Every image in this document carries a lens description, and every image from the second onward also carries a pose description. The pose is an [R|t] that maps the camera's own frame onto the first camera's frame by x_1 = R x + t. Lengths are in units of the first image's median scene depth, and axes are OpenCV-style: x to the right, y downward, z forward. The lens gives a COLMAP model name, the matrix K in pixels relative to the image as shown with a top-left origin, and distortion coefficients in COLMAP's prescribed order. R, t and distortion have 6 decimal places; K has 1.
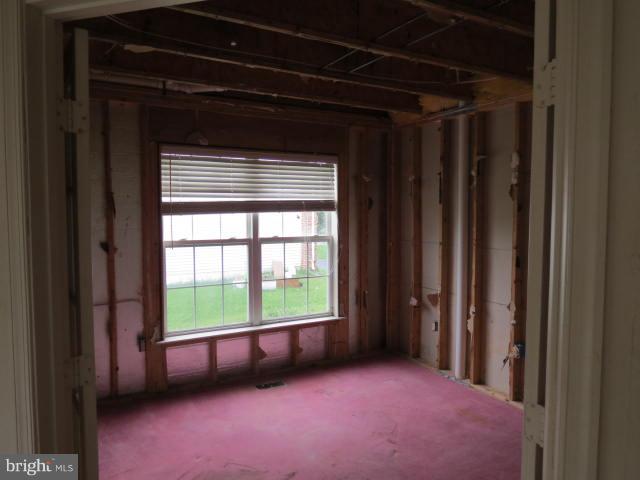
lens RADIAL K [[456.5, 0, 320.5], [0, 456.5, 240.4], [0, 0, 1]] dist [-0.018653, -0.000530]
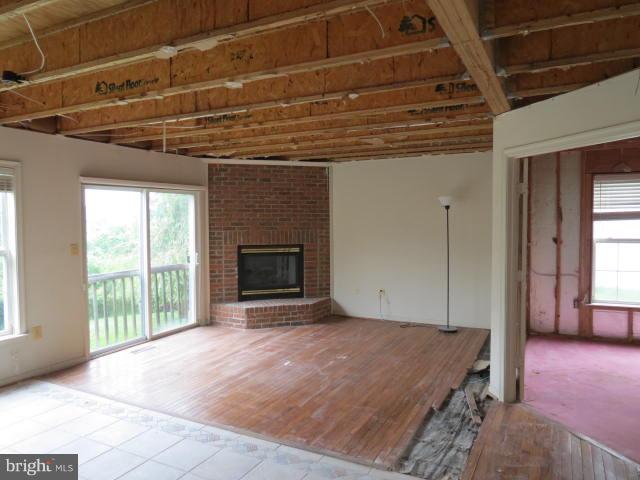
lens RADIAL K [[456.5, 0, 320.8], [0, 456.5, 240.4], [0, 0, 1]] dist [-0.018653, -0.000530]
pose [[0.547902, 0.032394, -0.835915, 0.422329], [-0.040693, 0.999099, 0.012046, 0.027687], [0.835552, 0.027416, 0.548726, -0.592191]]
